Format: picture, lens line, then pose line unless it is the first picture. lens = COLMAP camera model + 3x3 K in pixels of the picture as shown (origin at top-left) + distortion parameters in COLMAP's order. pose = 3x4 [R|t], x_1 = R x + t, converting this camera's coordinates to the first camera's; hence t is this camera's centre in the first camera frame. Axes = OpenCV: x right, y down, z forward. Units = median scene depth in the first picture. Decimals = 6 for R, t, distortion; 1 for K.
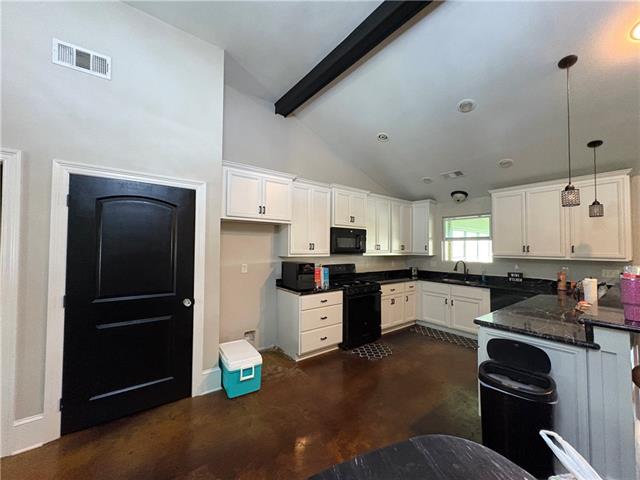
lens RADIAL K [[256.1, 0, 320.0], [0, 256.1, 240.0], [0, 0, 1]] dist [0.001240, 0.000392]
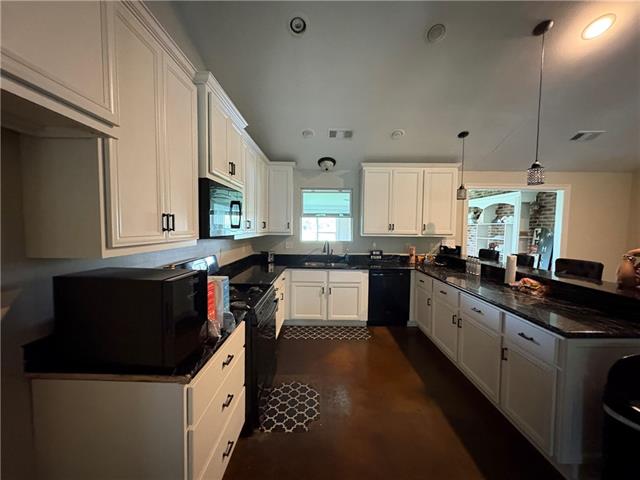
lens RADIAL K [[256.1, 0, 320.0], [0, 256.1, 240.0], [0, 0, 1]] dist [0.001240, 0.000392]
pose [[0.617796, -0.042151, 0.785208, -0.175788], [-0.028917, 0.996669, 0.076254, 0.016465], [-0.785807, -0.069815, 0.614519, 0.580547]]
